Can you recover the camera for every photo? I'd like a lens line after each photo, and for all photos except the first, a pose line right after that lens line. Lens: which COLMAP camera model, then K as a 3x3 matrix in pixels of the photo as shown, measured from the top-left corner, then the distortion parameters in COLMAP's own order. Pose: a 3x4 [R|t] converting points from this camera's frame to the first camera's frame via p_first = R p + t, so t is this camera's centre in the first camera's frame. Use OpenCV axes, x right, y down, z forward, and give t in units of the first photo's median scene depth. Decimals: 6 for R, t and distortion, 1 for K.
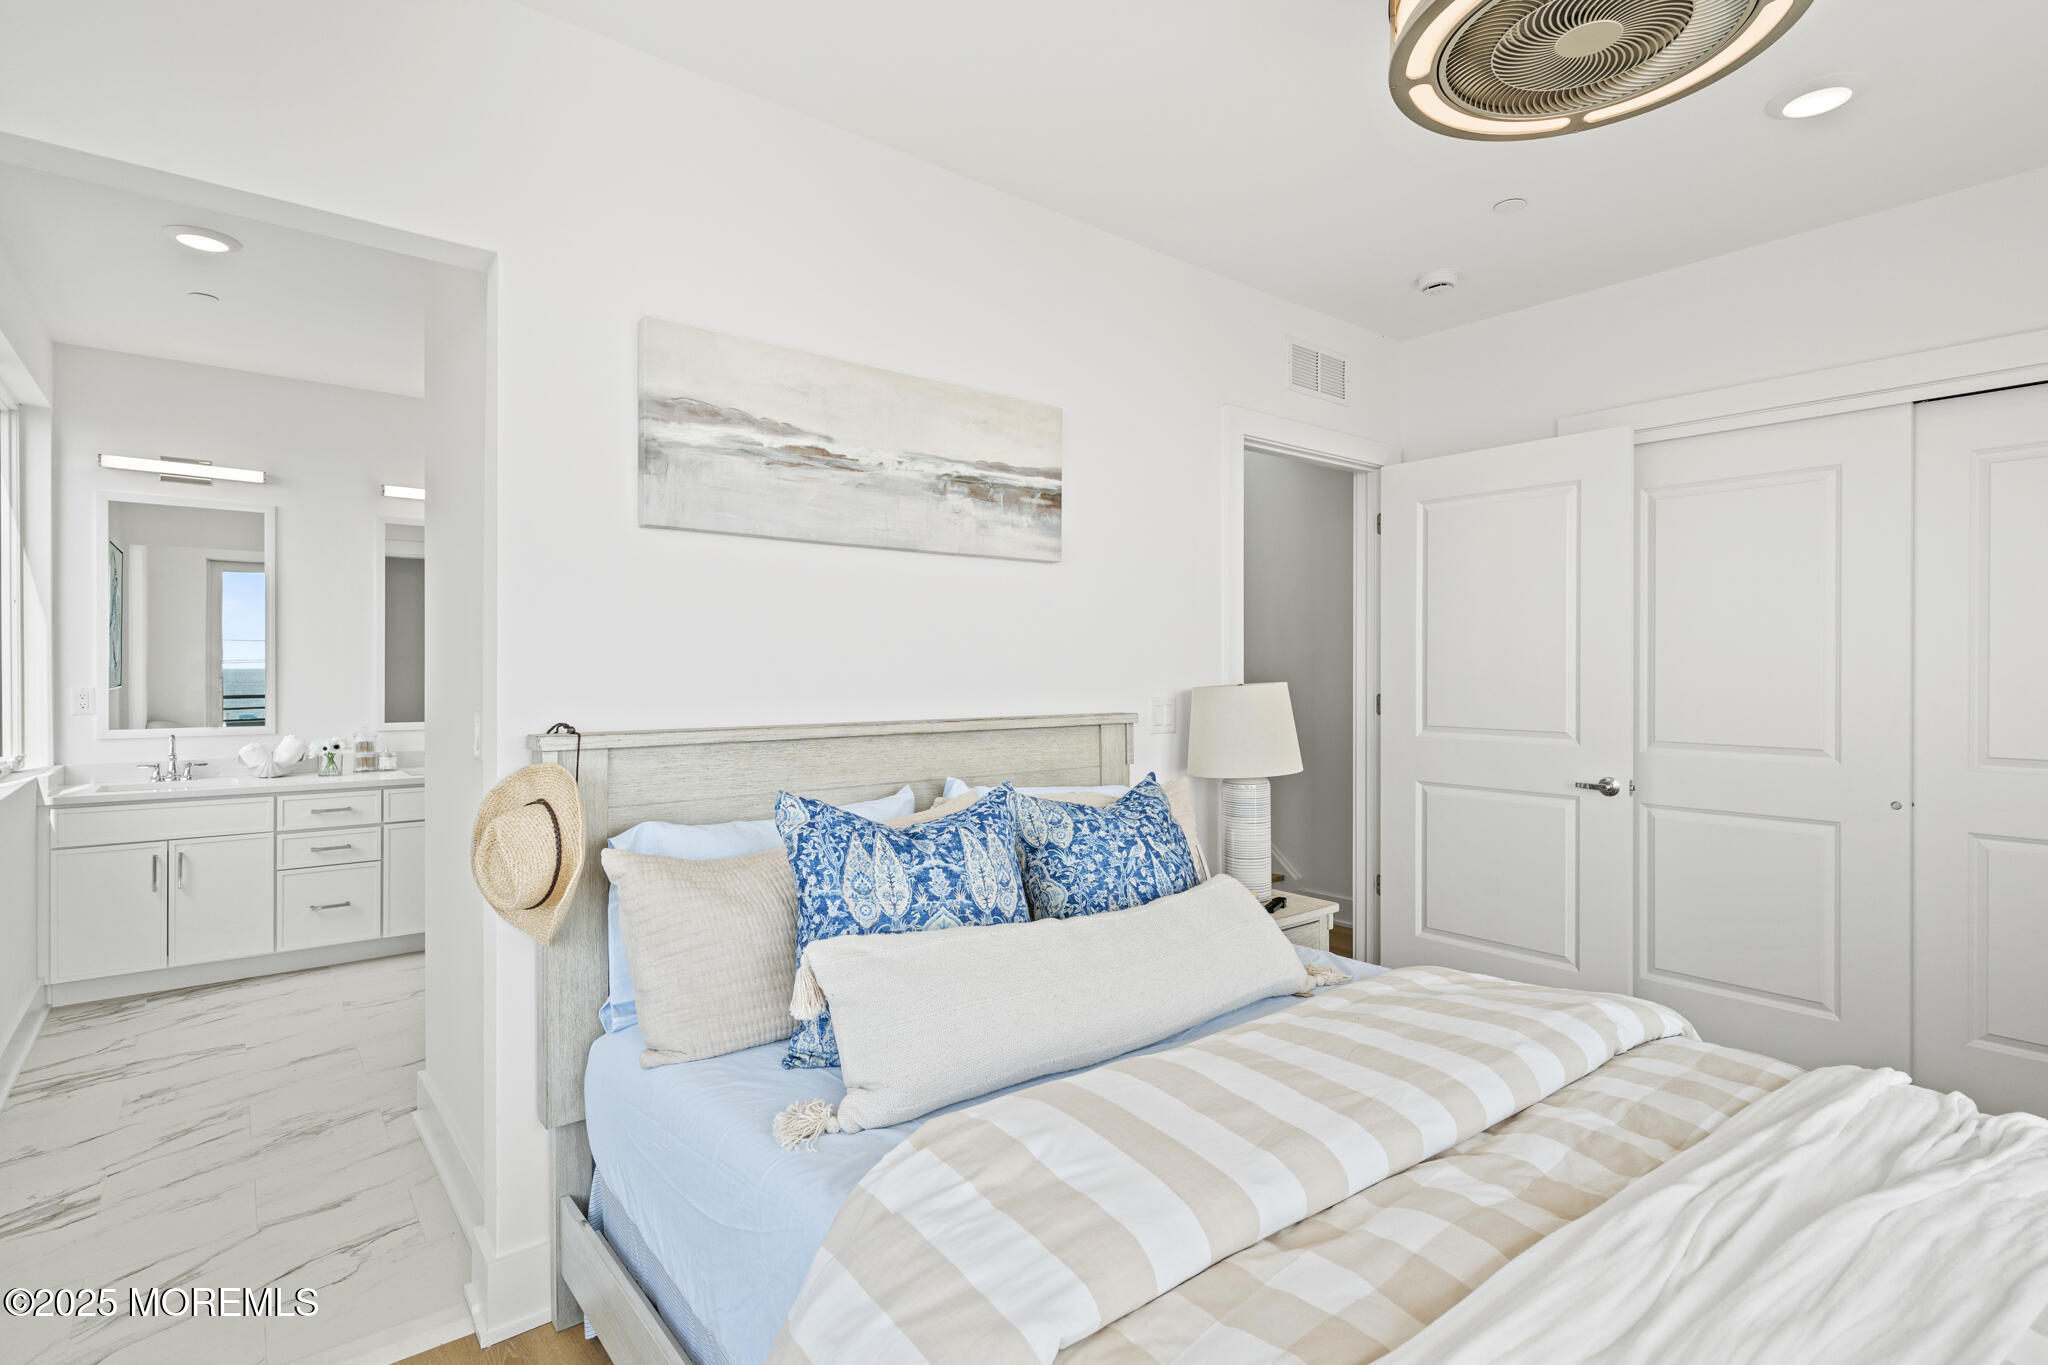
lens RADIAL K [[988.4, 0, 1021.4], [0, 988.4, 671.8], [0, 0, 1]] dist [0.000412, -0.000117]
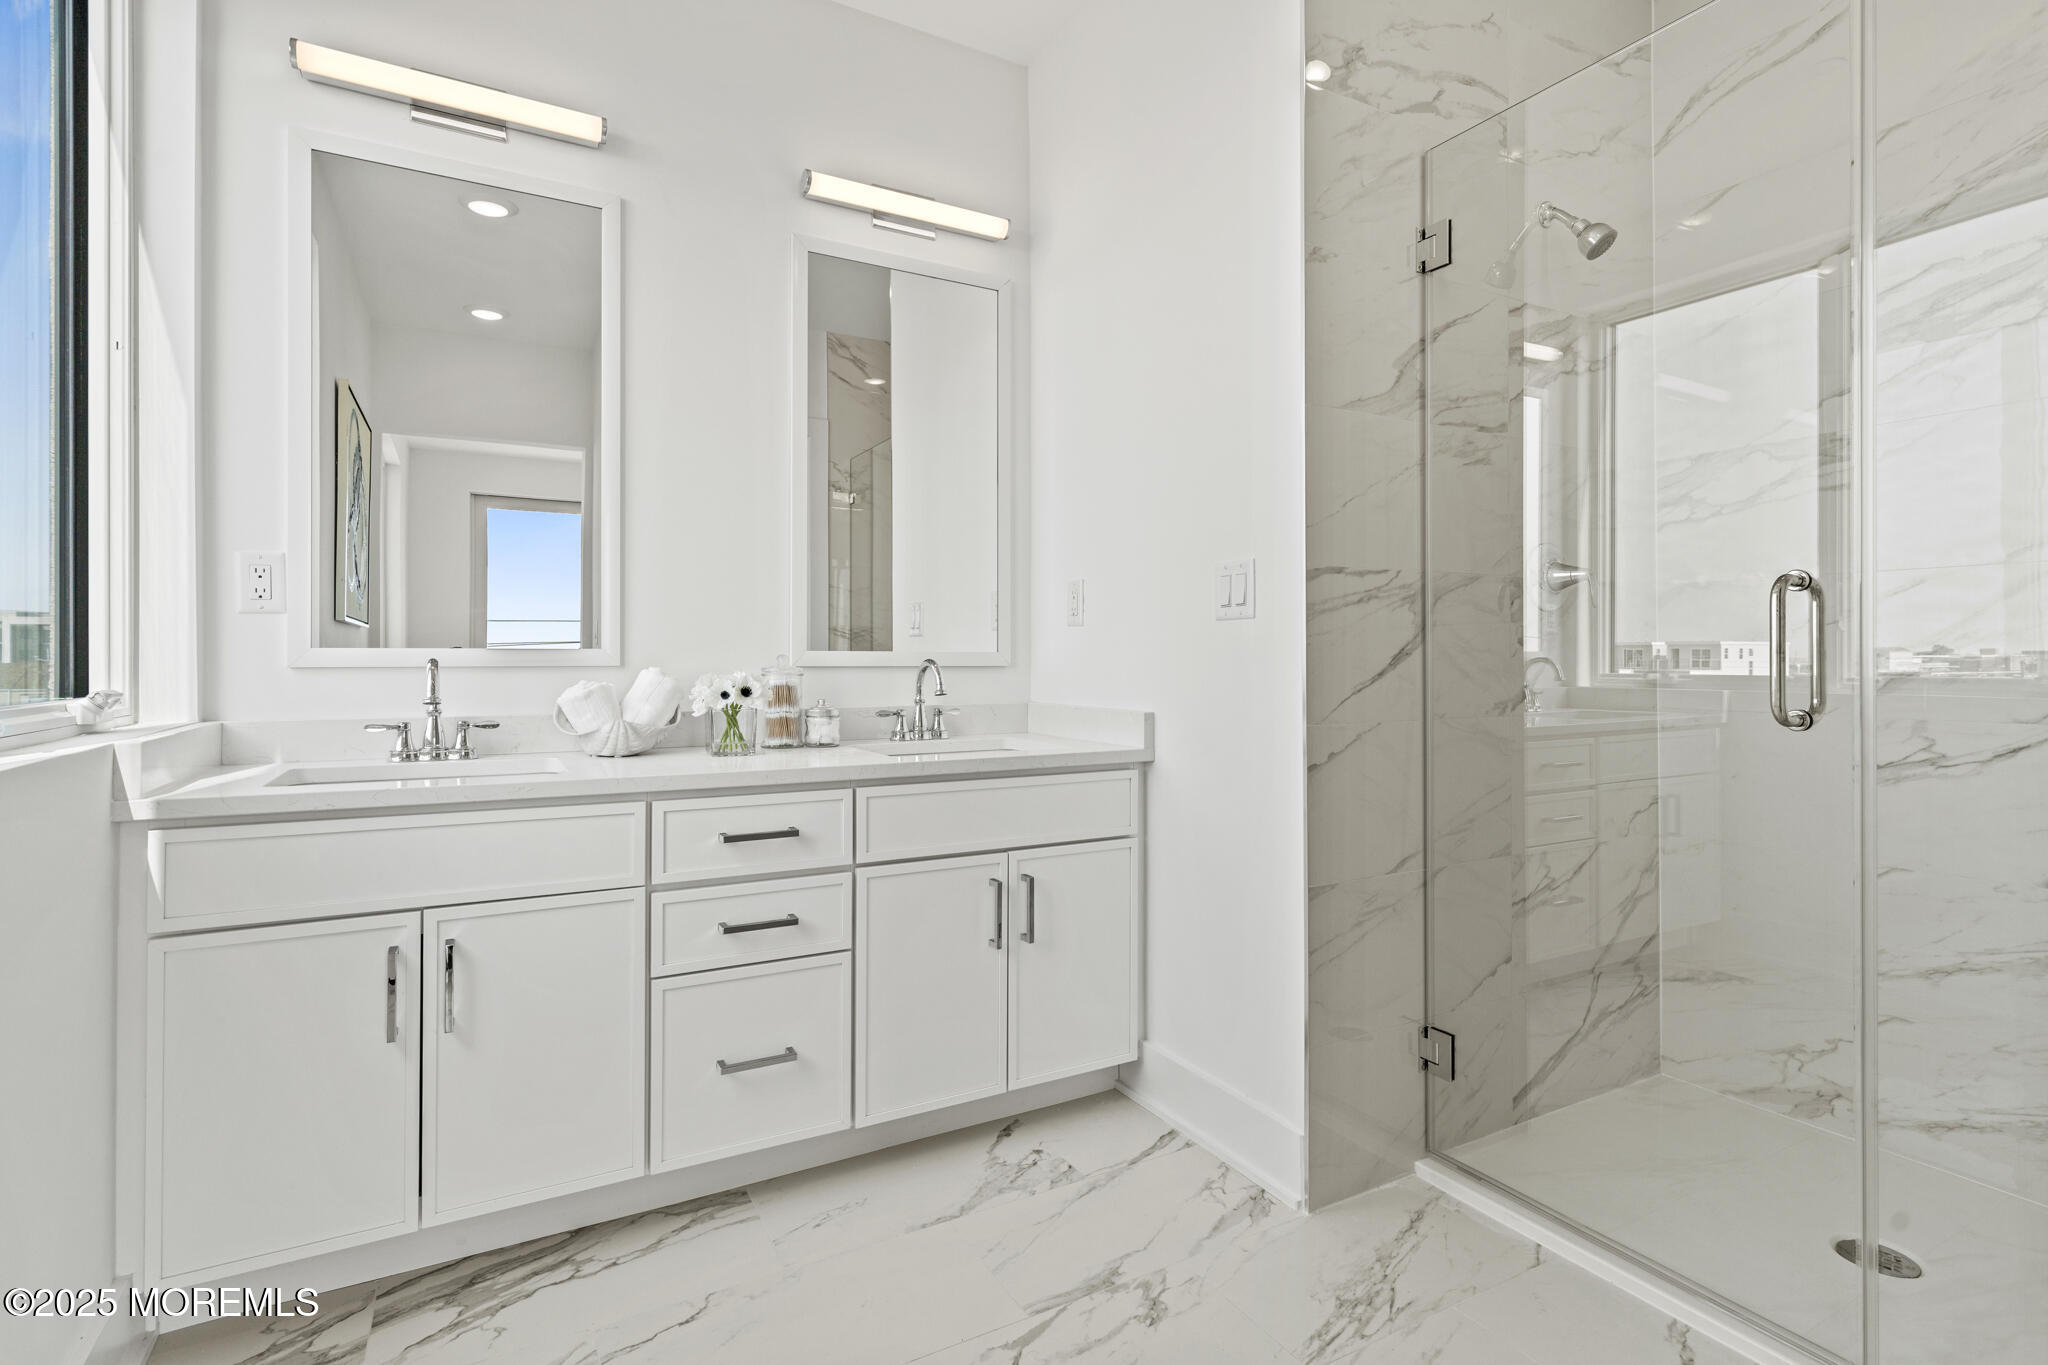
lens RADIAL K [[1001.4, 0, 1017.9], [0, 1001.4, 651.1], [0, 0, 1]] dist [0.003961, 0.000516]
pose [[0.983453, -0.004604, -0.181103, -0.502218], [0.002760, 0.999942, -0.010433, 0.064479], [0.181141, 0.009760, 0.983409, 0.585472]]
